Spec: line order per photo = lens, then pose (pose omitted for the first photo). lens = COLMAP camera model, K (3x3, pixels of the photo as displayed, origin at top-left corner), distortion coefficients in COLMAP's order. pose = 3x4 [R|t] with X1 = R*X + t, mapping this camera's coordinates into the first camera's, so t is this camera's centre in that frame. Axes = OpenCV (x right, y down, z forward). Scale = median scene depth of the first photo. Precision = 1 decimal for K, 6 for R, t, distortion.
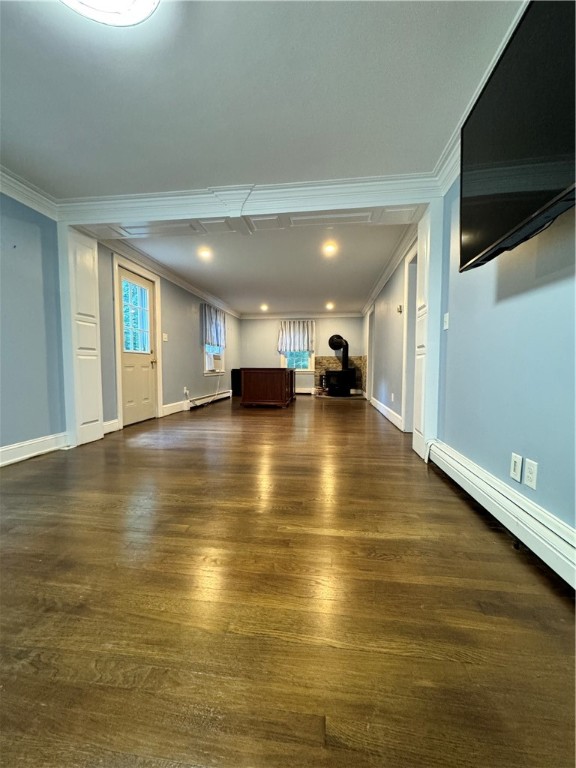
lens RADIAL K [[304.9, 0, 288.0], [0, 304.9, 384.0], [0, 0, 1]] dist [-0.002430, -0.000190]
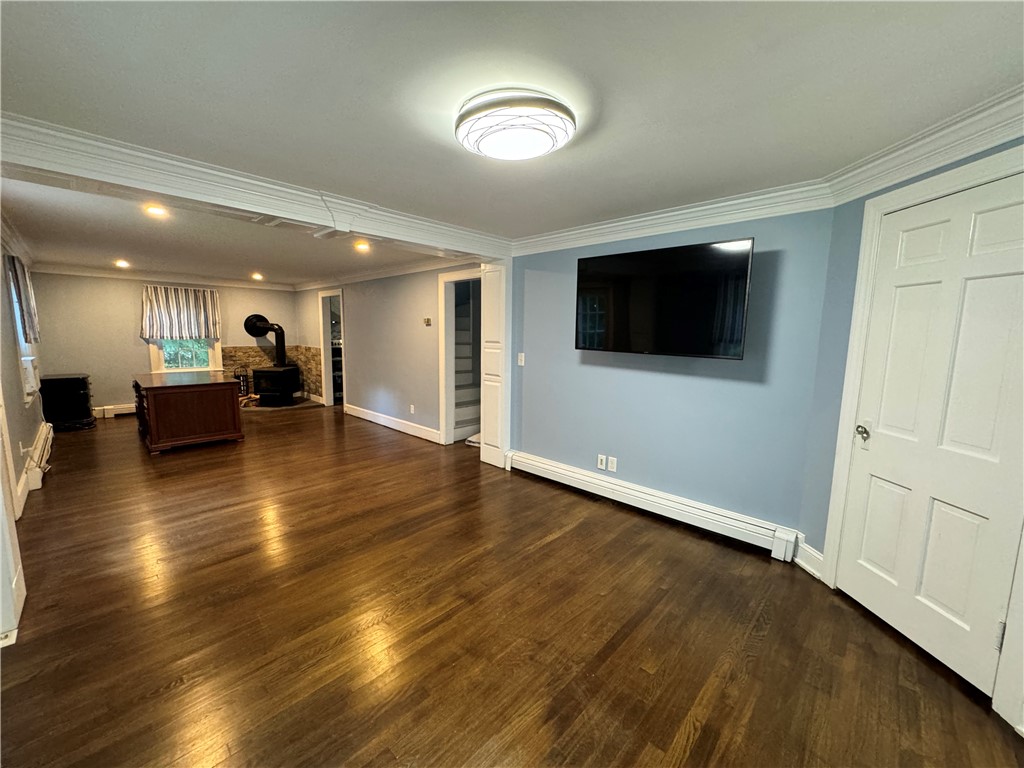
lens RADIAL K [[406.5, 0, 512.0], [0, 406.5, 384.0], [0, 0, 1]] dist [-0.002430, -0.000190]
pose [[0.586168, -0.095750, 0.804511, -0.280470], [0.032818, 0.994983, 0.094508, -0.083521], [-0.809524, -0.028995, 0.586370, 0.005443]]
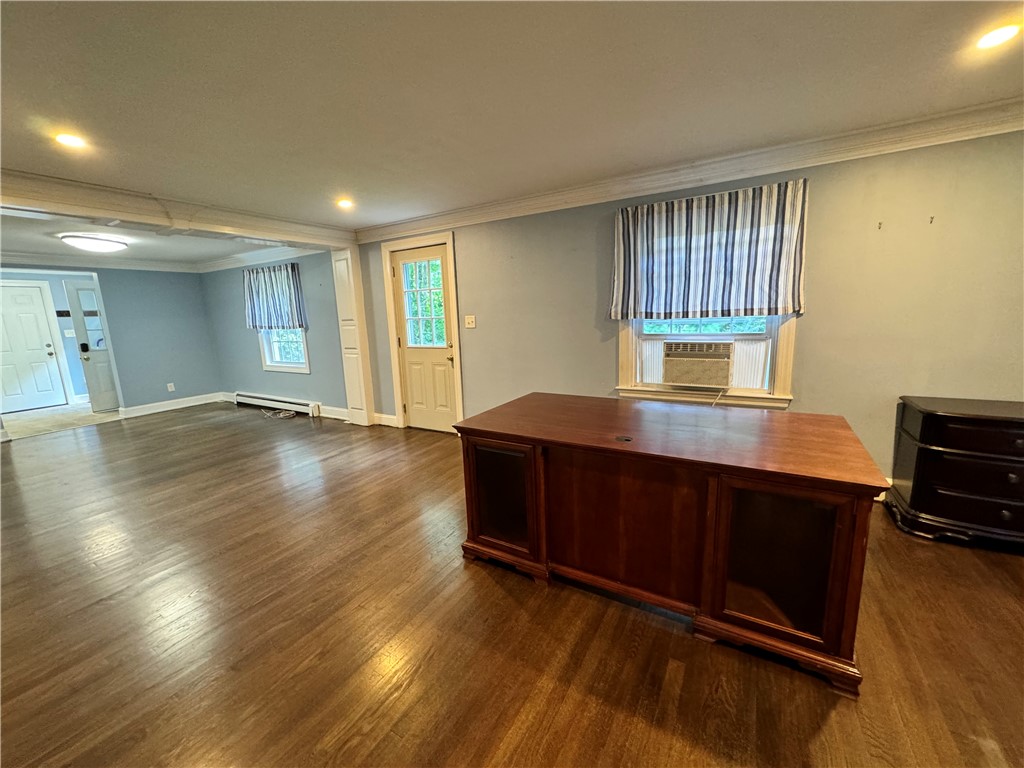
lens RADIAL K [[406.5, 0, 512.0], [0, 406.5, 384.0], [0, 0, 1]] dist [-0.002430, -0.000190]
pose [[-0.382057, 0.179063, -0.906625, 0.229053], [-0.015985, 0.979621, 0.200217, -0.124414], [0.924001, 0.090986, -0.371408, 0.888256]]
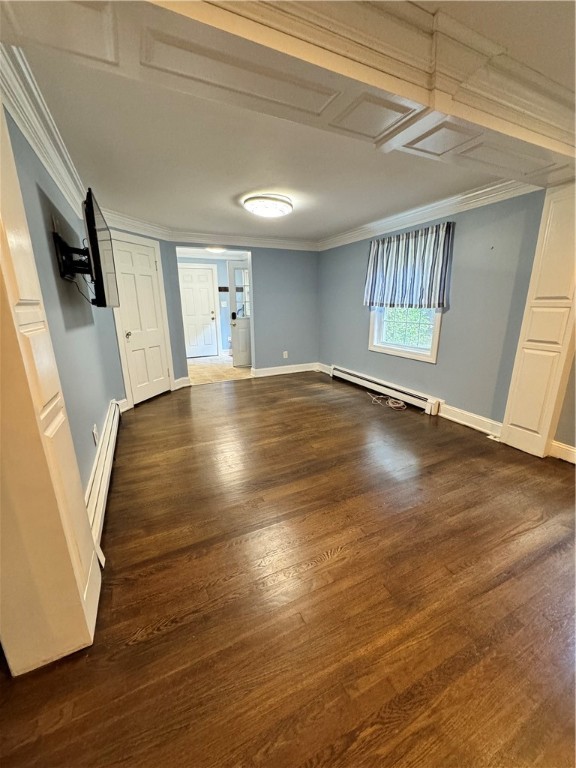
lens RADIAL K [[315.1, 0, 288.0], [0, 315.1, 384.0], [0, 0, 1]] dist [-0.000432, -0.000010]
pose [[-0.835940, 0.149248, -0.528137, 0.140926], [-0.020995, 0.952912, 0.302519, -0.099591], [0.548419, 0.263976, -0.793444, 0.543236]]
